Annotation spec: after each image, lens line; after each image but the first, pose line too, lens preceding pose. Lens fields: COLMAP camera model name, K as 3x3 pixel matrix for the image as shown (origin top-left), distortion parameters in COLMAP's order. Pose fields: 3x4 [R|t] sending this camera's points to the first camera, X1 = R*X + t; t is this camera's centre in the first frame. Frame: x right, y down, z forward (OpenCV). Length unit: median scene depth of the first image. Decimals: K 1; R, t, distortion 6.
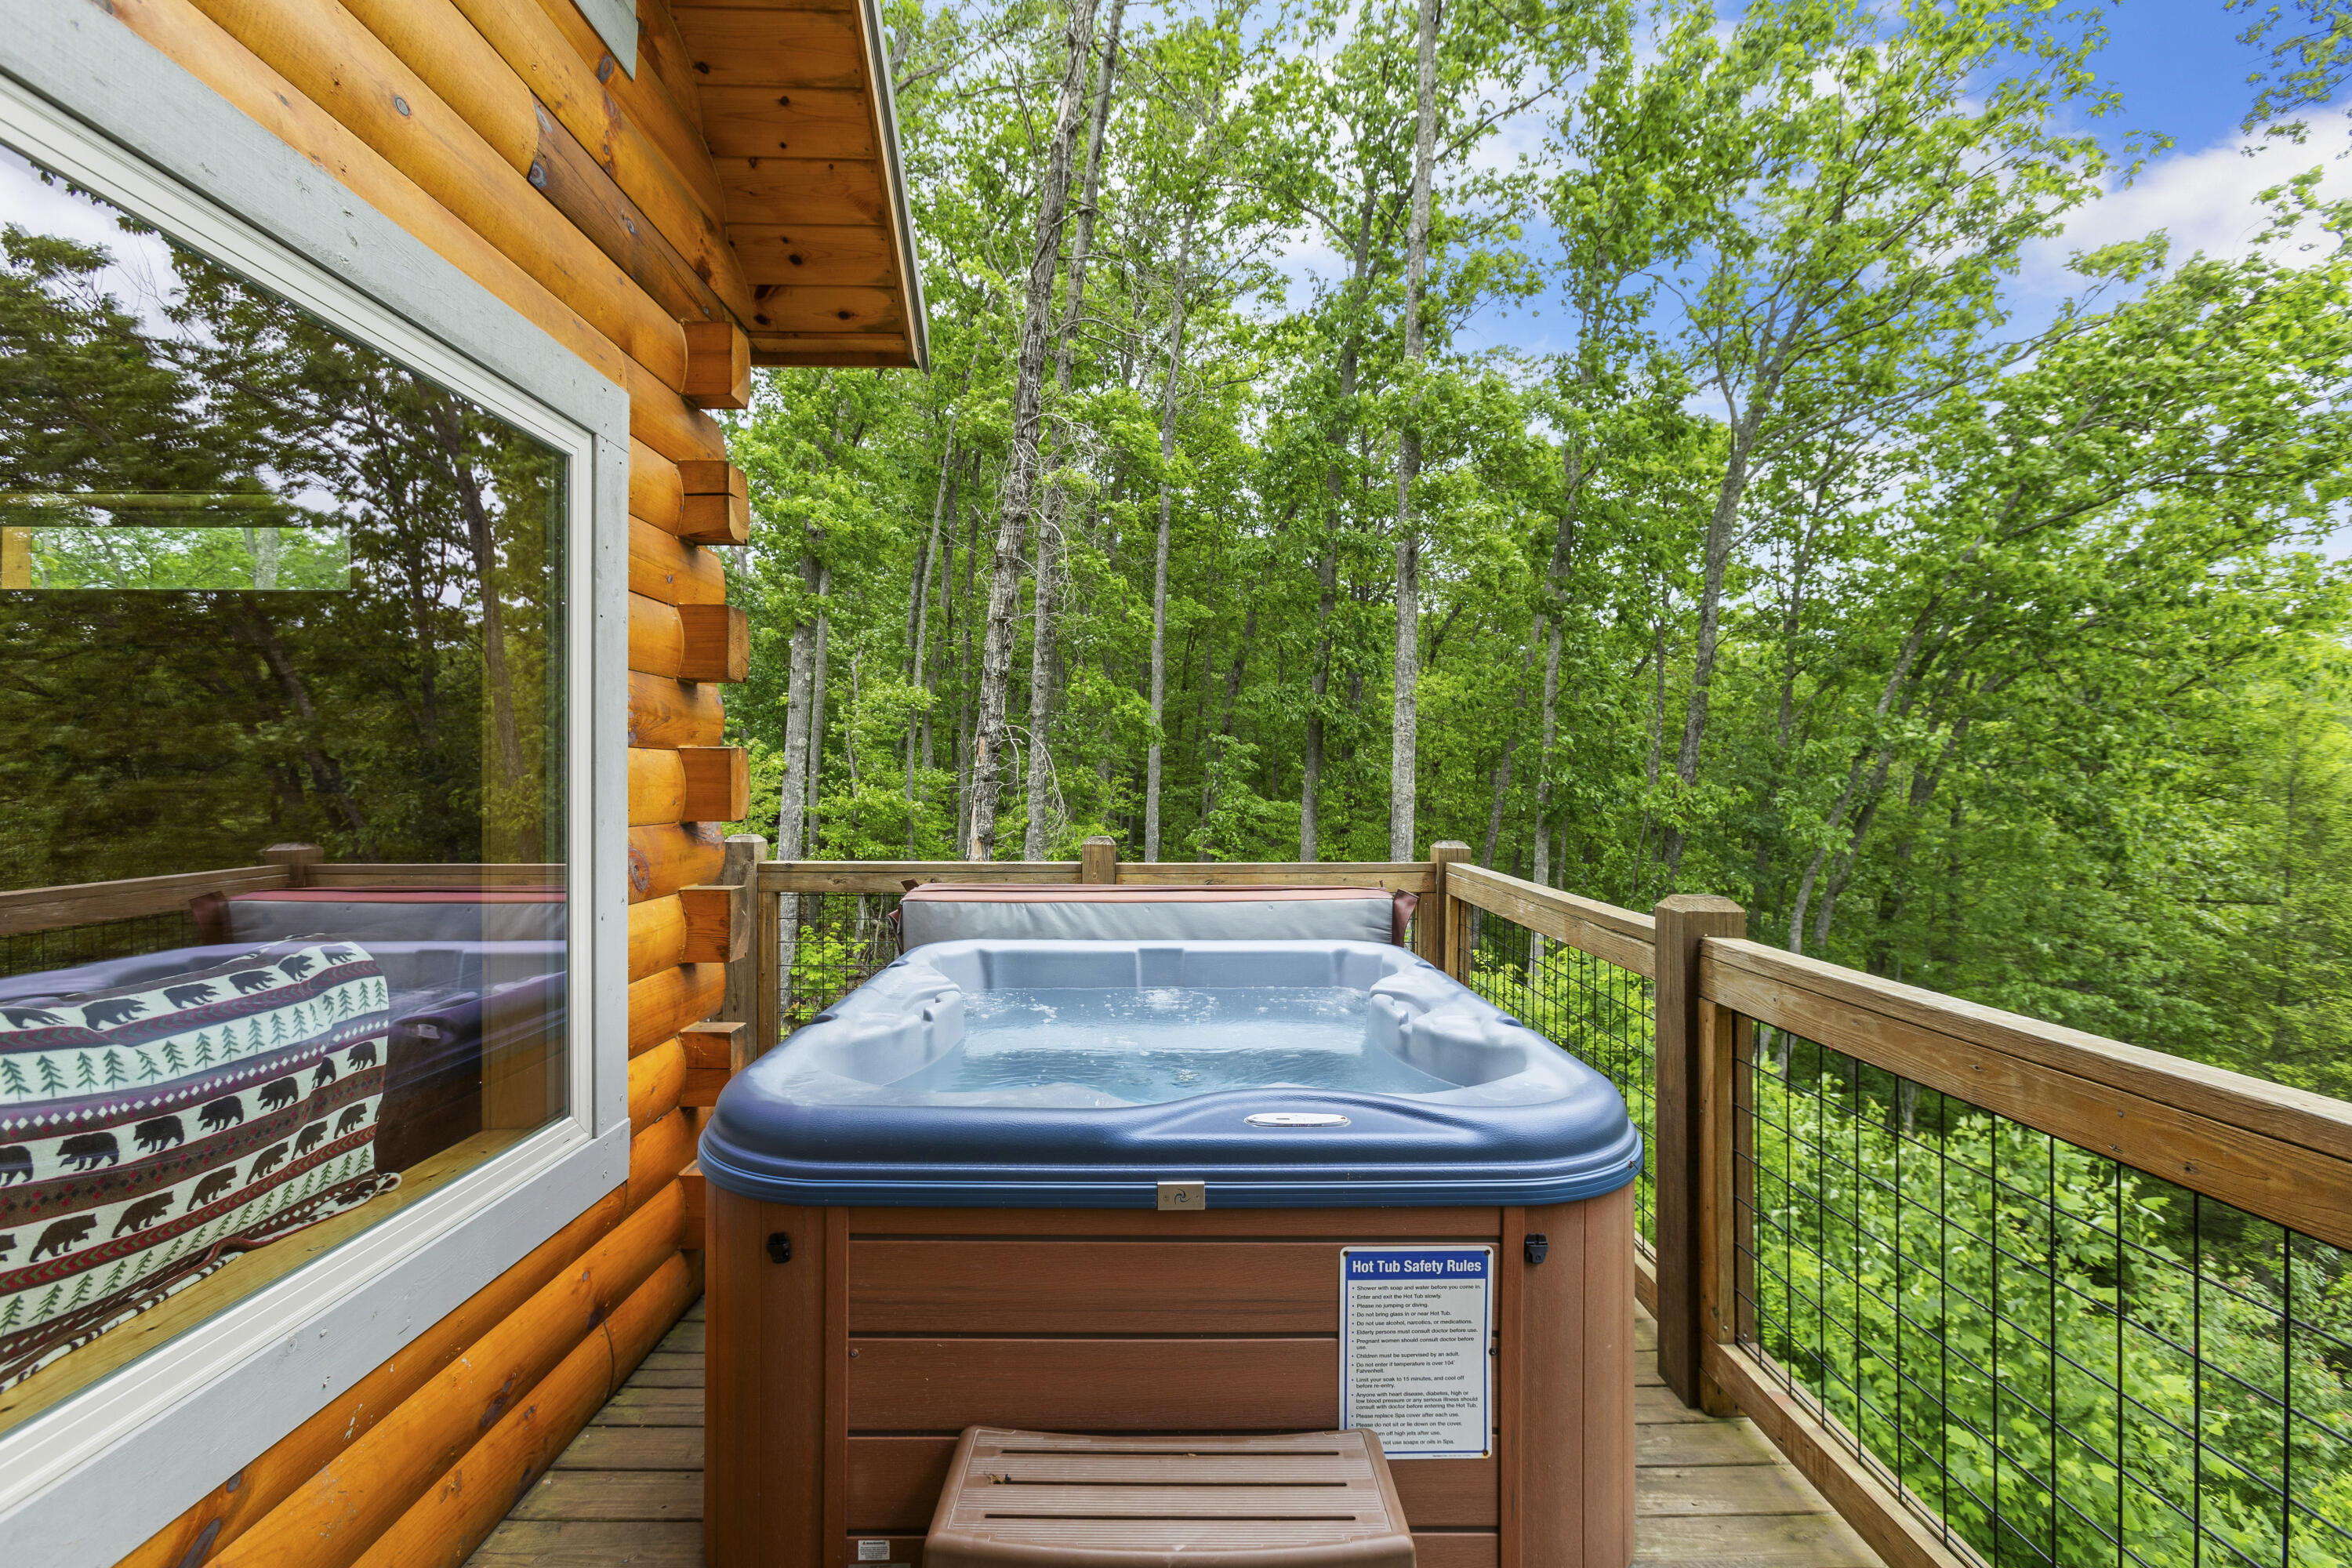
lens RADIAL K [[1046.4, 0, 1191.0], [0, 1046.4, 780.6], [0, 0, 1]] dist [-0.010707, 0.005098]
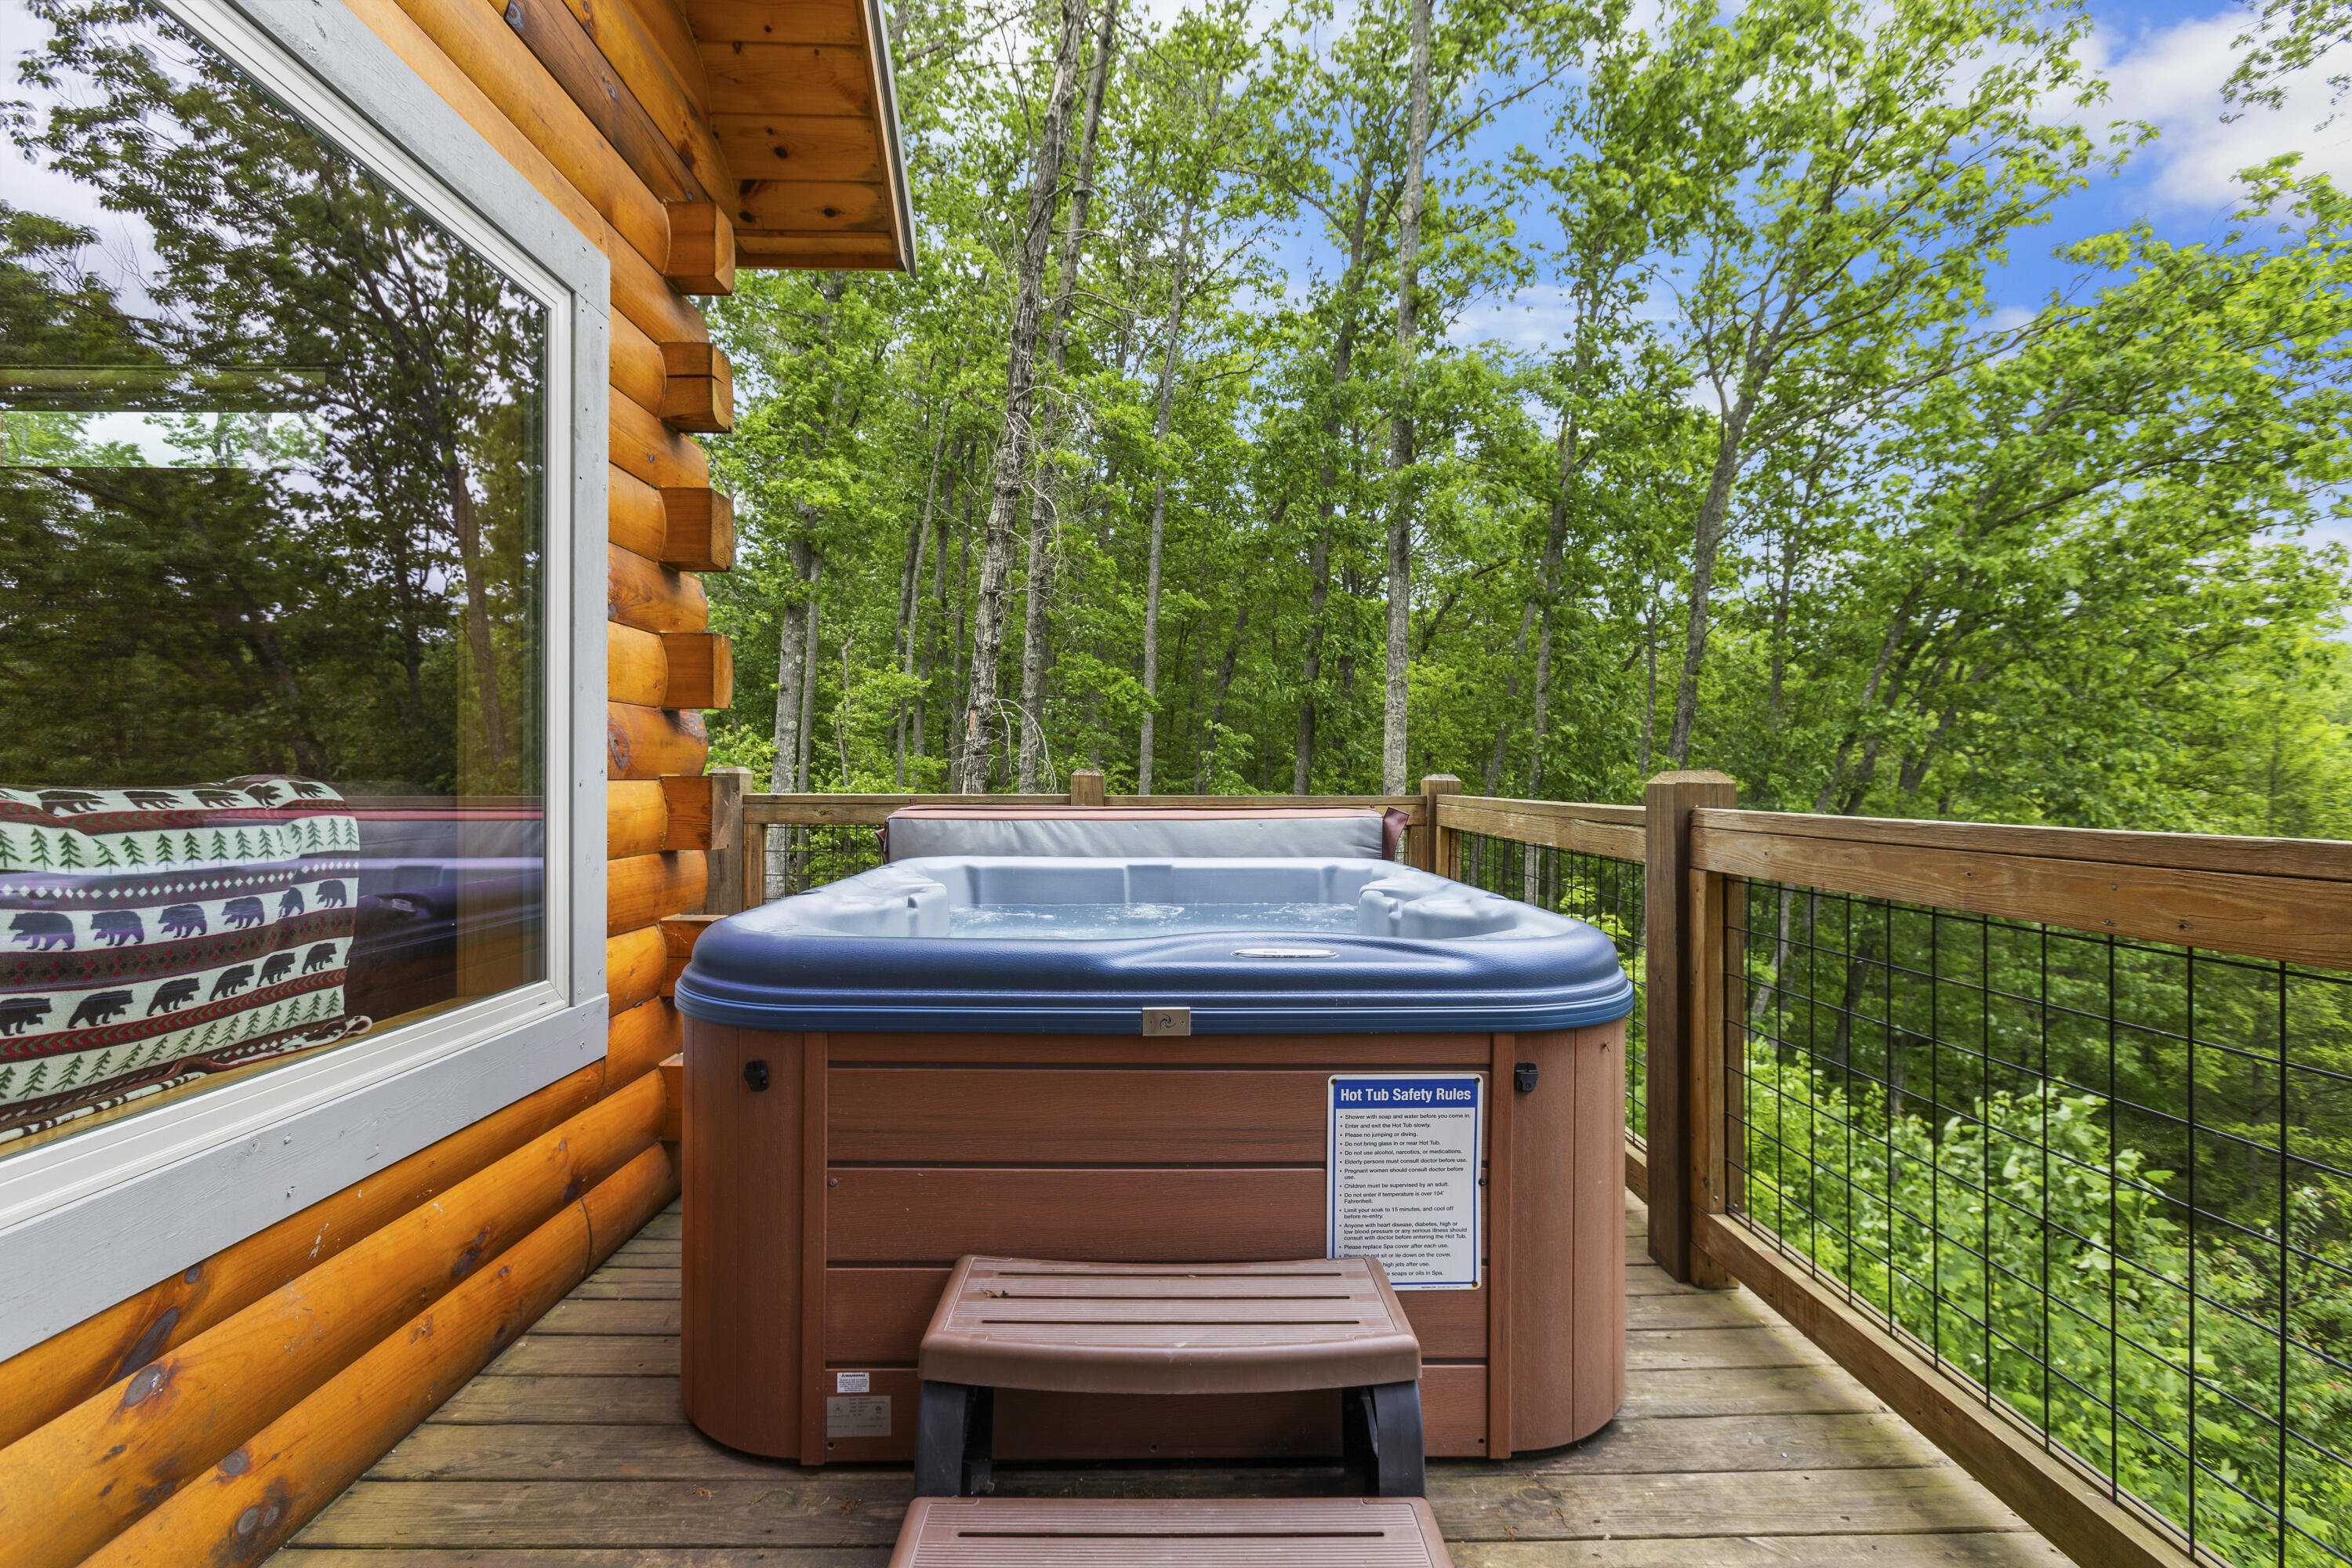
lens RADIAL K [[1046.4, 0, 1193.0], [0, 1046.4, 780.5], [0, 0, 1]] dist [-0.010707, 0.005098]
pose [[0.999956, 0.001750, 0.009189, 0.003349], [-0.001752, 0.999998, 0.000249, 0.096156], [-0.009189, -0.000265, 0.999958, 0.007812]]
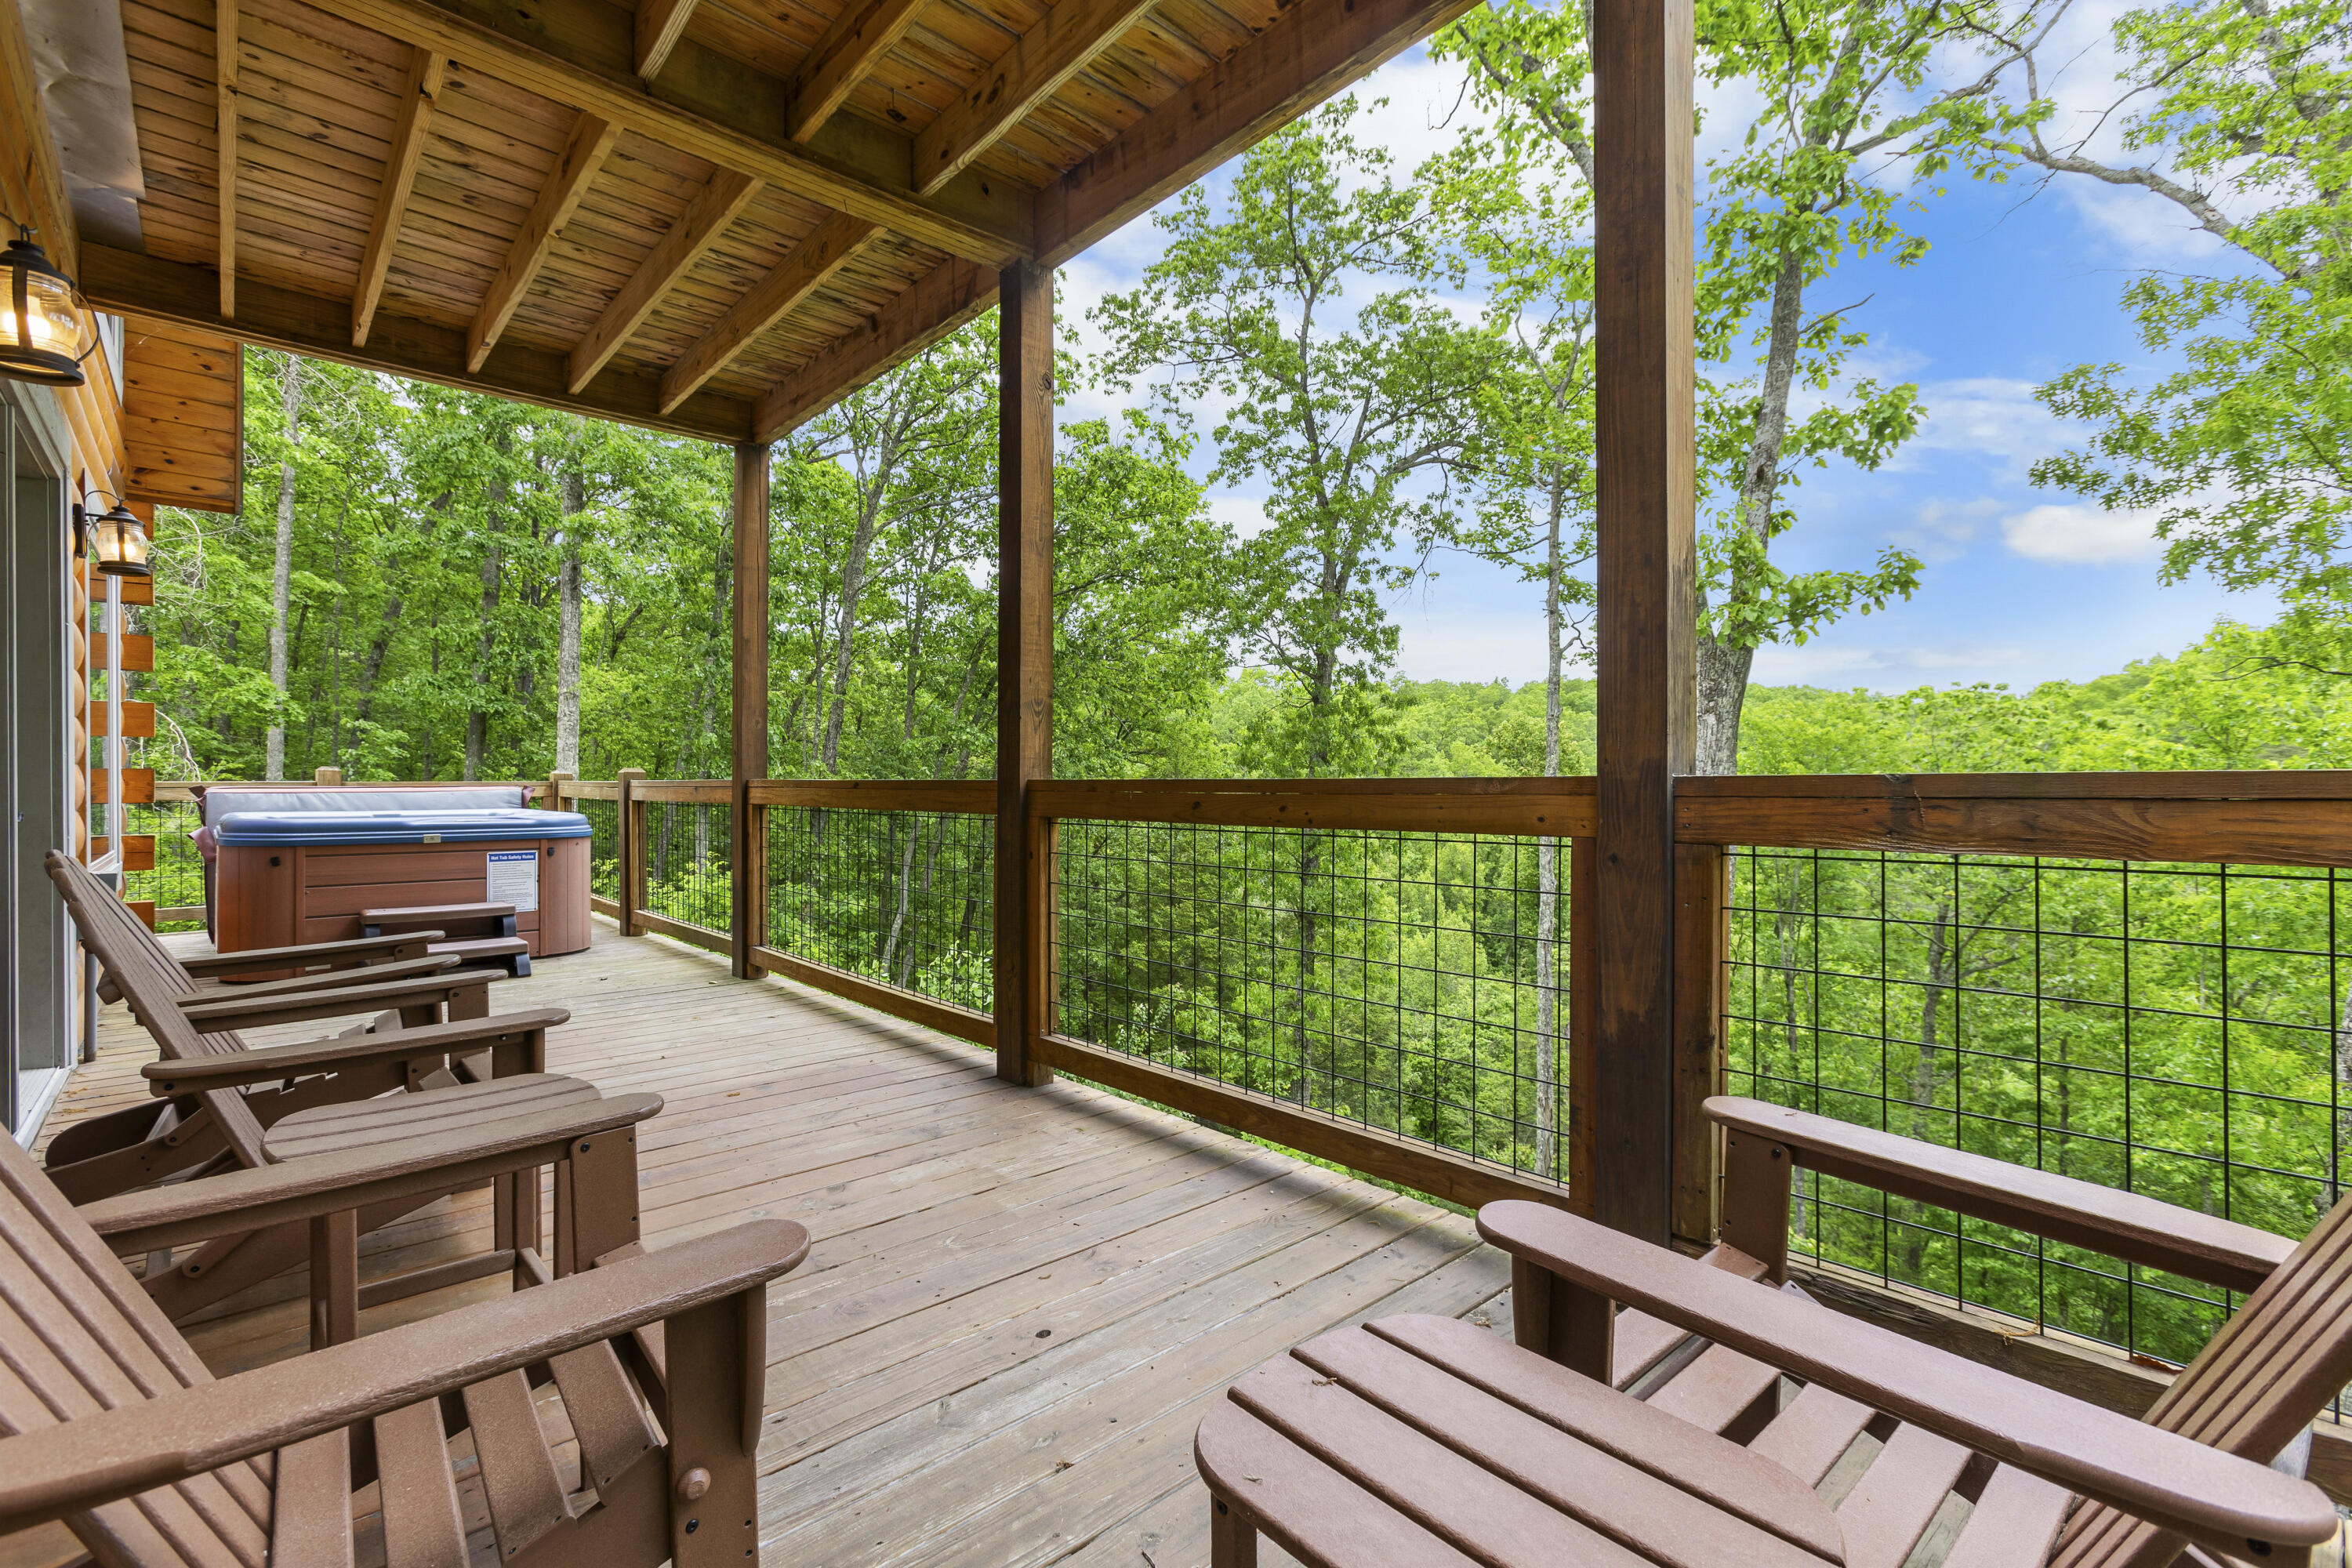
lens RADIAL K [[1046.4, 0, 1167.2], [0, 1046.4, 786.0], [0, 0, 1]] dist [-0.010707, 0.005098]
pose [[0.762857, -0.004989, 0.646548, -0.213071], [0.002292, 0.999985, 0.005013, 0.120369], [-0.646564, -0.002342, 0.762857, -1.781985]]
